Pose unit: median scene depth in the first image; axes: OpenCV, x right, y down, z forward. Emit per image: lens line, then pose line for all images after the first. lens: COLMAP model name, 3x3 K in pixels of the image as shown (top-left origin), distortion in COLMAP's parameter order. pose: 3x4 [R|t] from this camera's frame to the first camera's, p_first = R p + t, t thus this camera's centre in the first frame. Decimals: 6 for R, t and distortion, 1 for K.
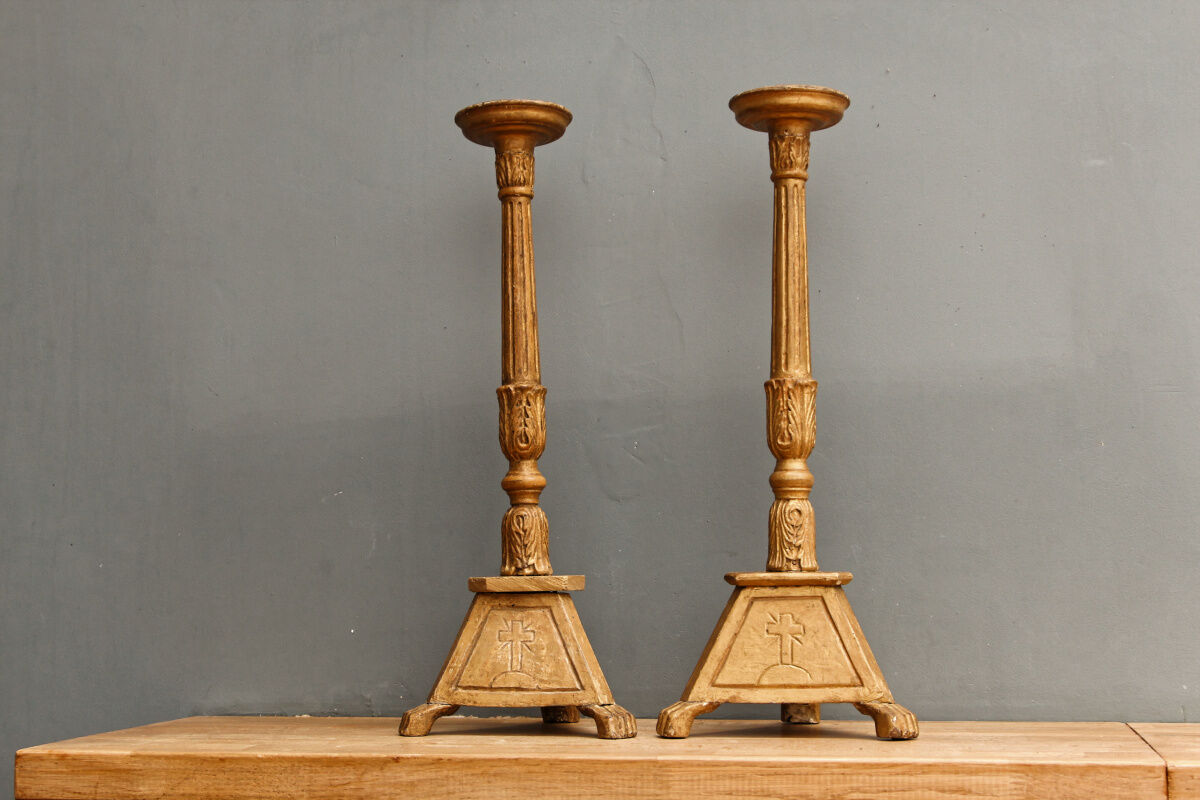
lens RADIAL K [[1652.9, 0, 606.2], [0, 1652.9, 422.6], [0, 0, 1]] dist [-0.028992, -0.016248]
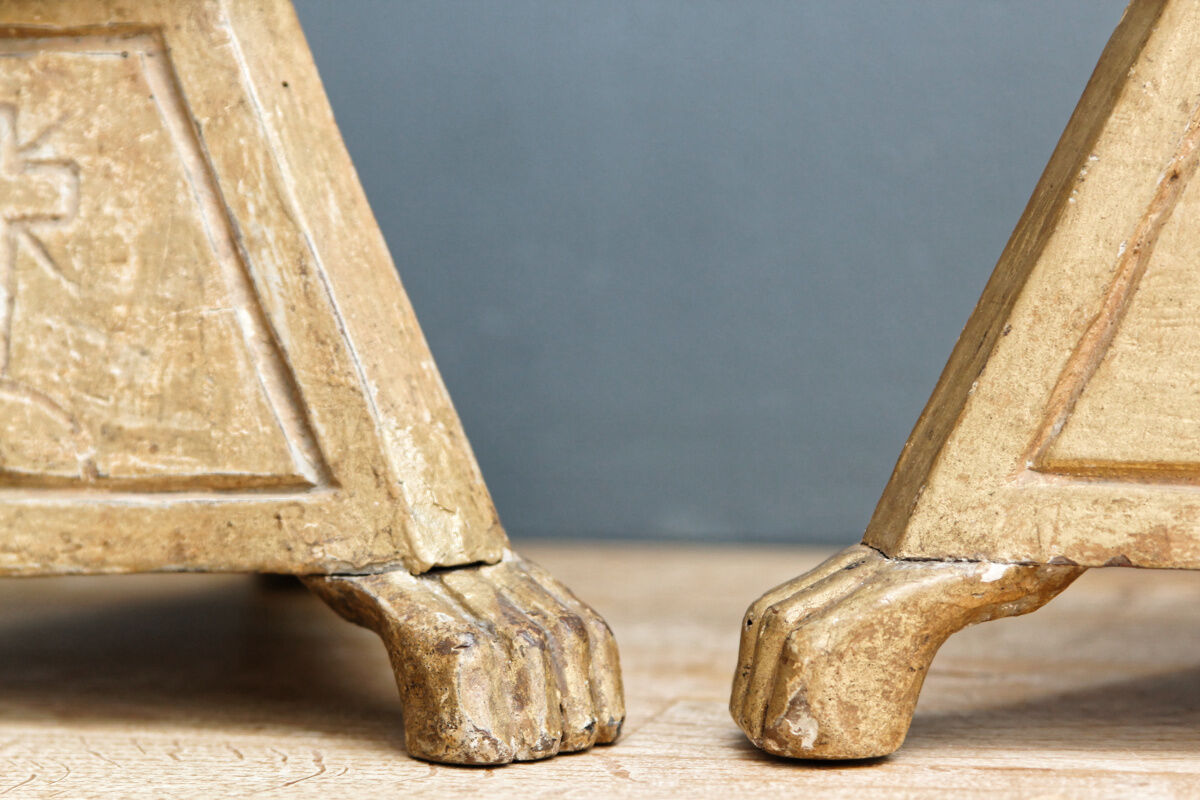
lens RADIAL K [[4554.4, 0, 600.0], [0, 4554.4, 400.0], [0, 0, 1]] dist [0.021439, -1.404645]
pose [[0.995766, -0.005893, -0.091733, 0.061581], [0.025224, 0.977152, 0.211041, 0.047578], [0.088393, -0.212462, 0.973163, 0.517277]]
